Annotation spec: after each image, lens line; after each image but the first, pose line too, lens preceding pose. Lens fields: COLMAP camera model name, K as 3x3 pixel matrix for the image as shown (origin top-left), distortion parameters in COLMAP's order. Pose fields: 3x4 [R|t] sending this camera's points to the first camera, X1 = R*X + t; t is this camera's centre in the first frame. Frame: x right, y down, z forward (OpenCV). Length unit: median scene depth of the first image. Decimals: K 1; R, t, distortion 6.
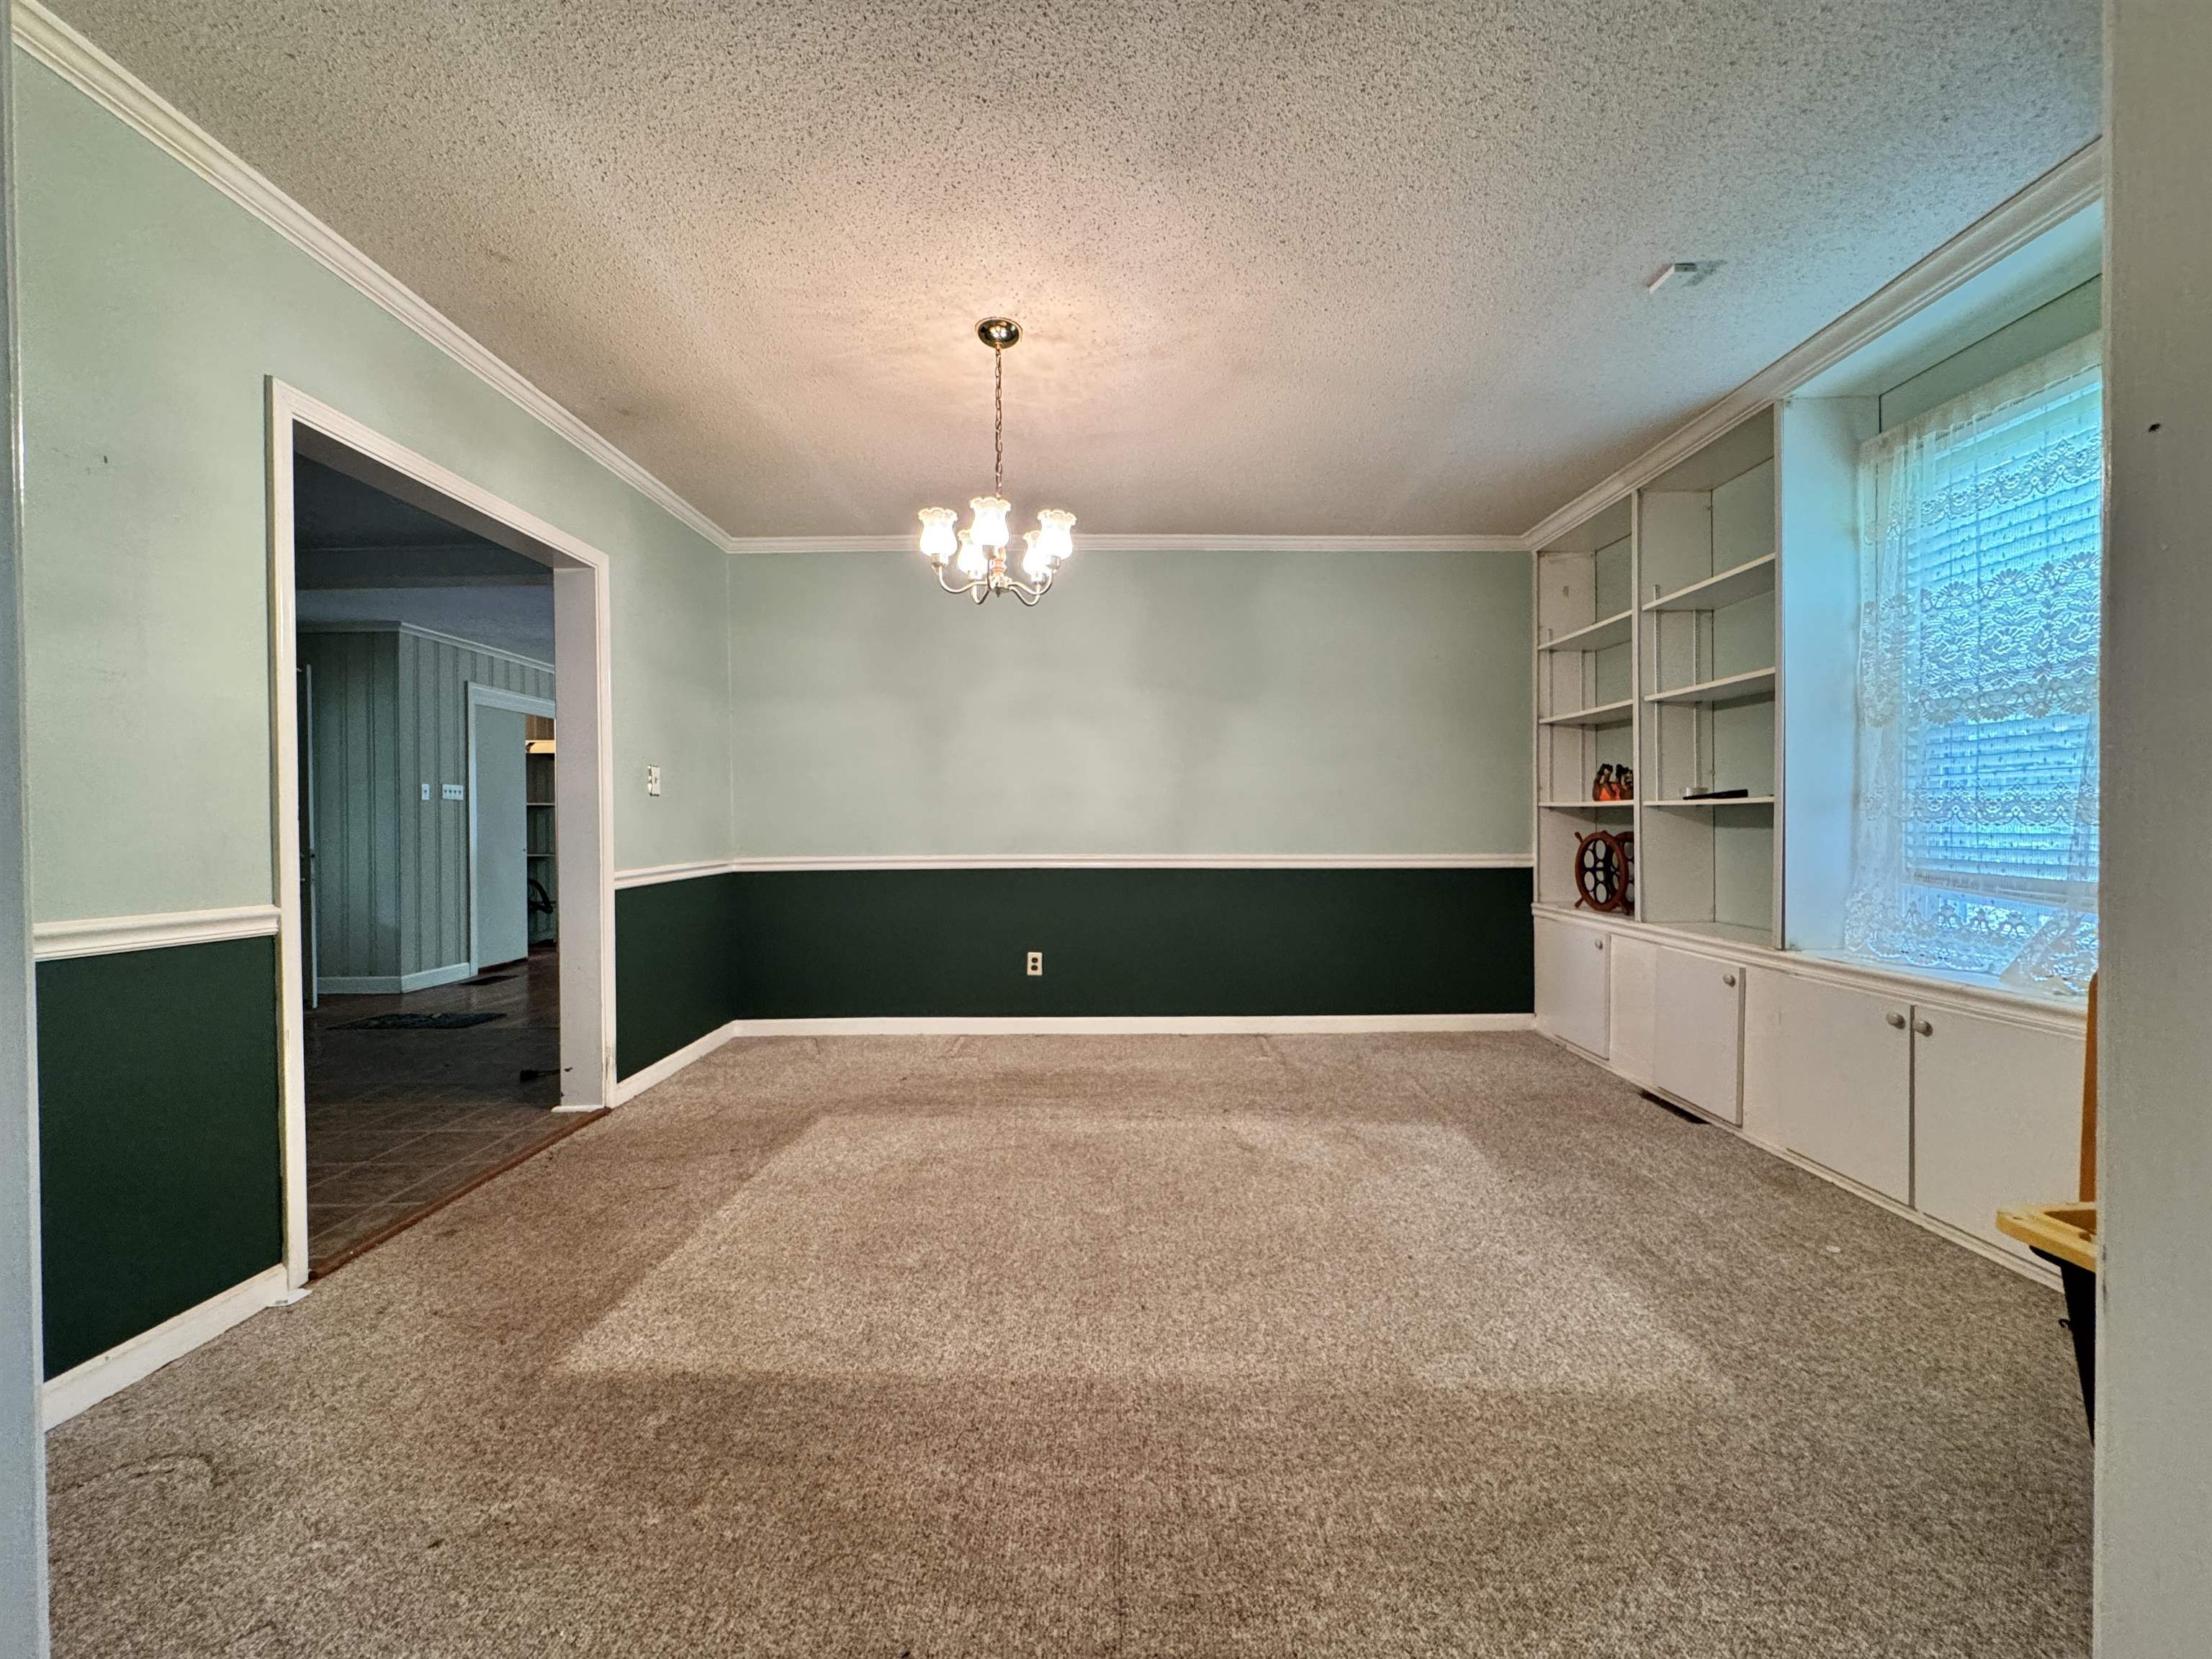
lens RADIAL K [[886.2, 0, 1104.7], [0, 886.2, 833.6], [0, 0, 1]] dist [-0.000005, -0.000521]
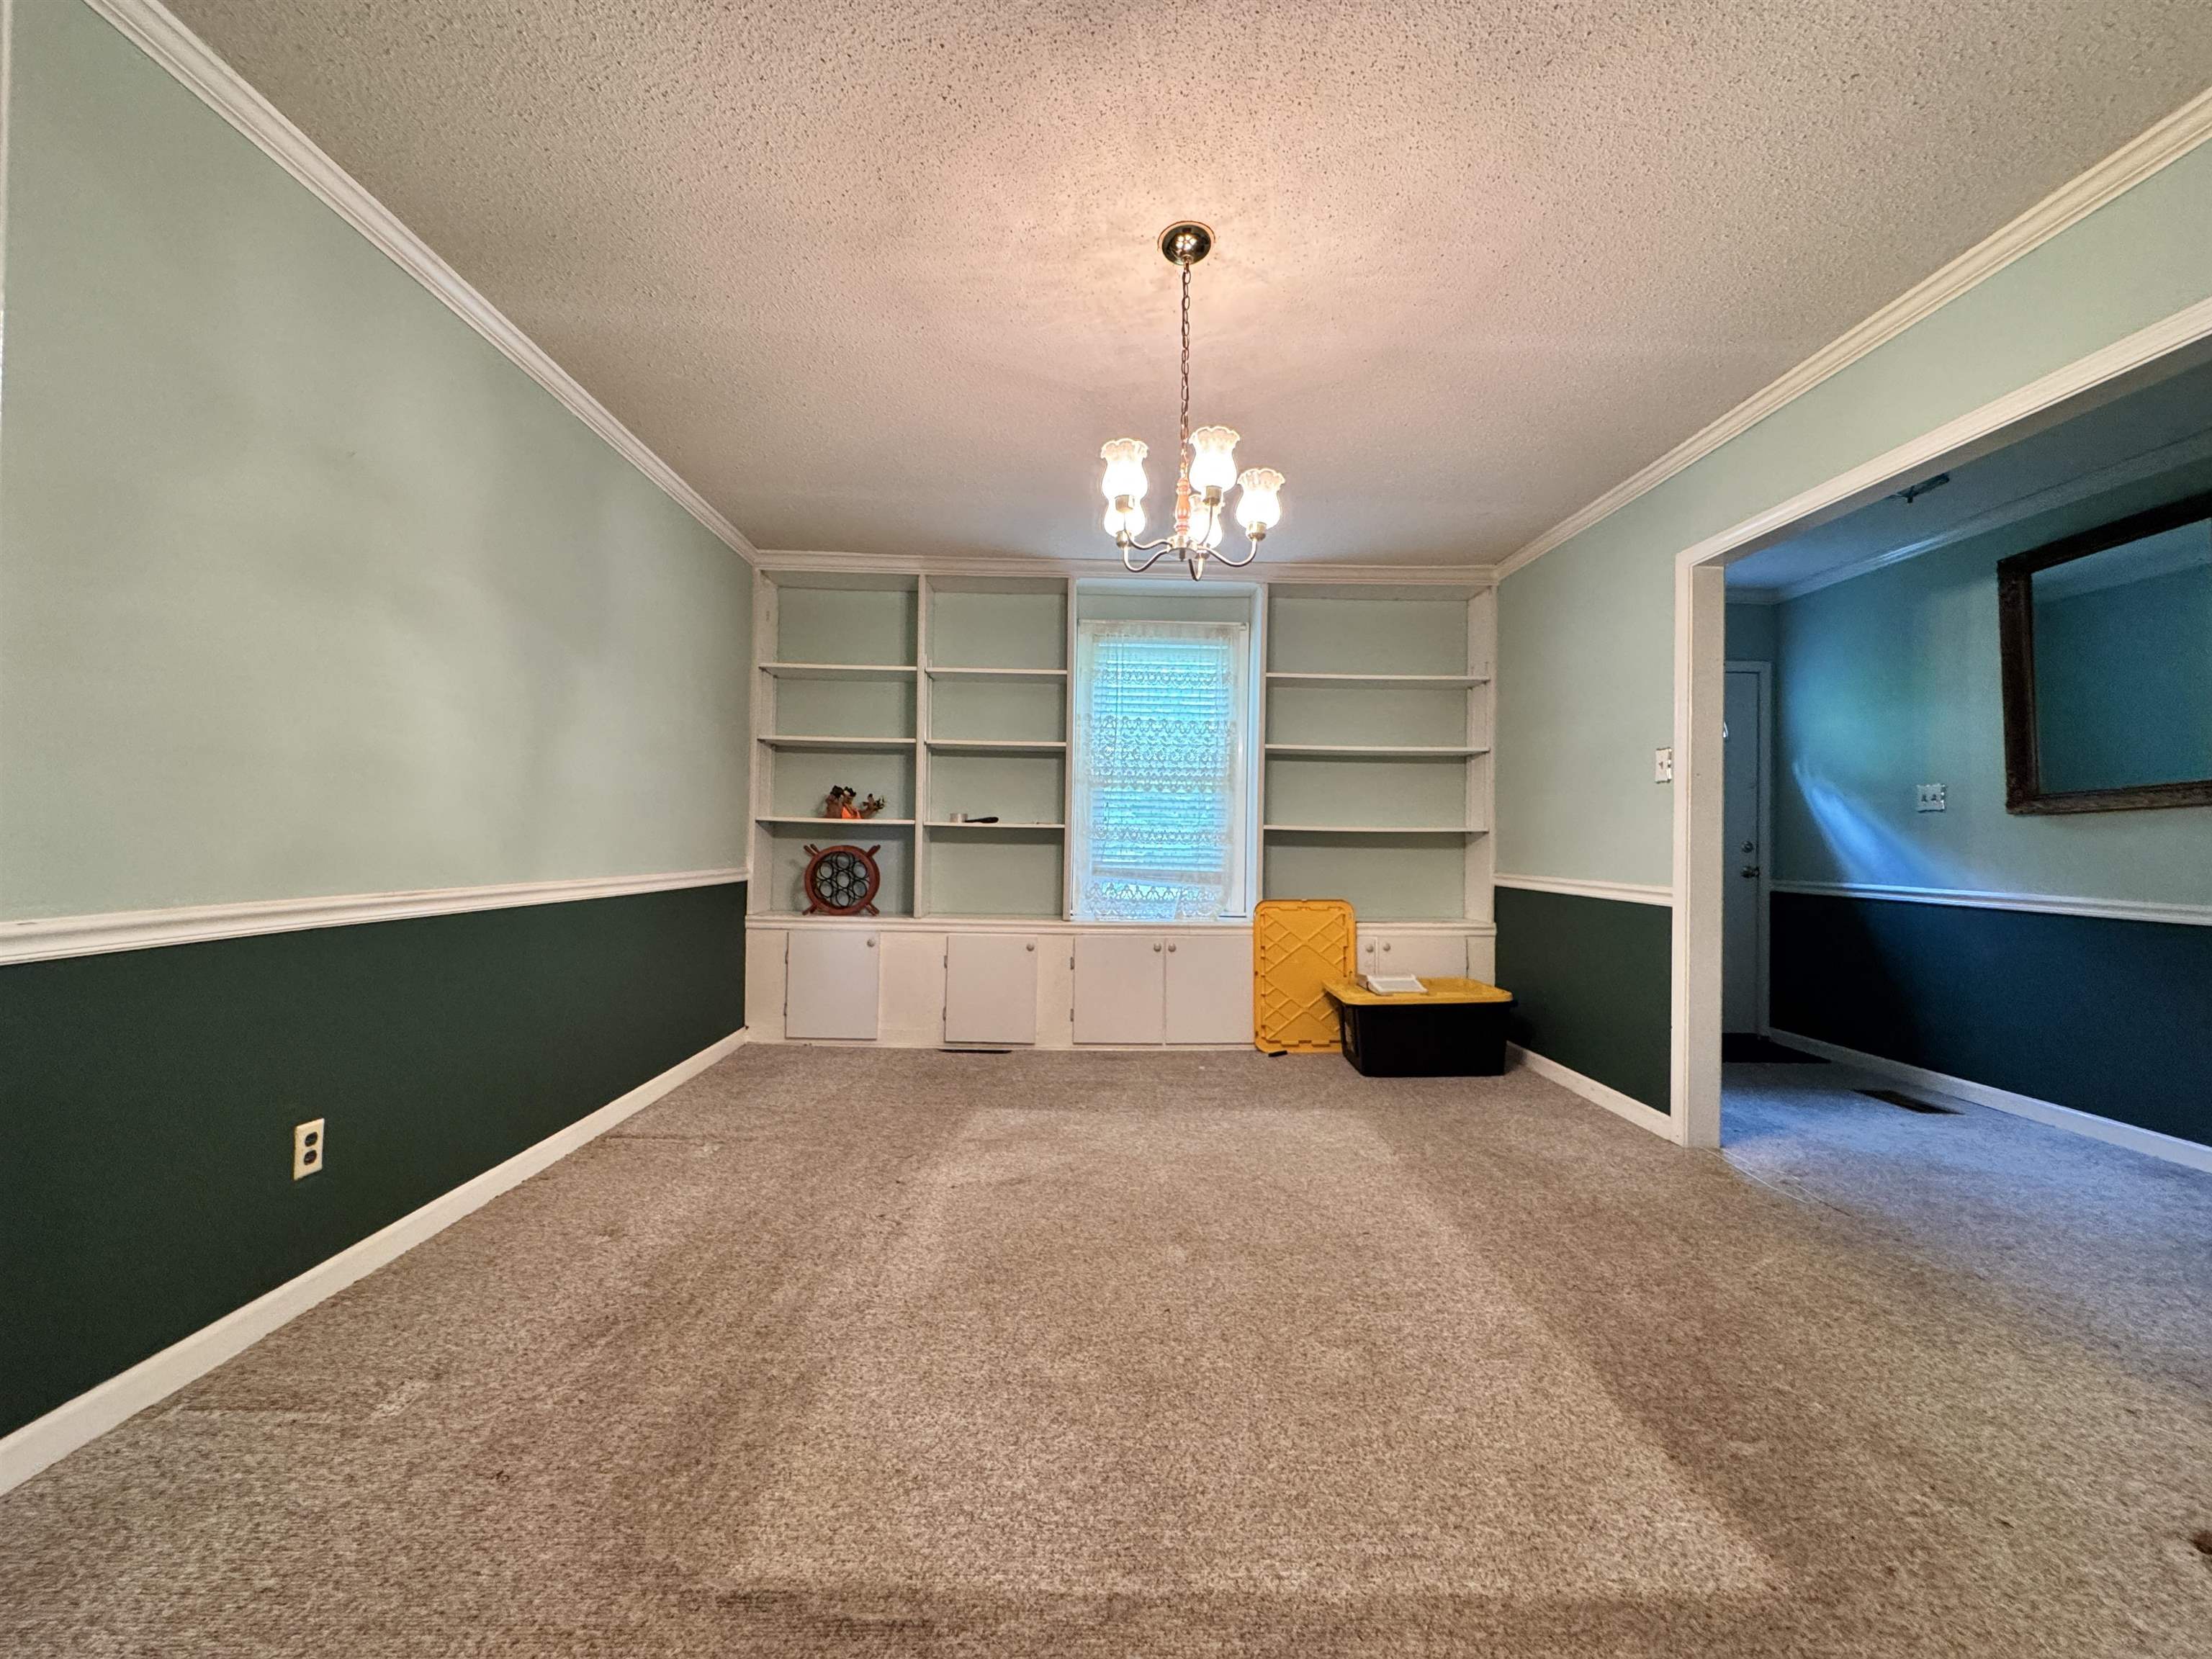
lens RADIAL K [[886.2, 0, 1104.3], [0, 886.2, 835.8], [0, 0, 1]] dist [-0.000005, -0.000521]
pose [[-0.031257, 0.010780, 0.999453, -0.739772], [-0.004146, 0.999932, -0.010915, -0.004990], [-0.999503, -0.004485, -0.031210, 0.873395]]
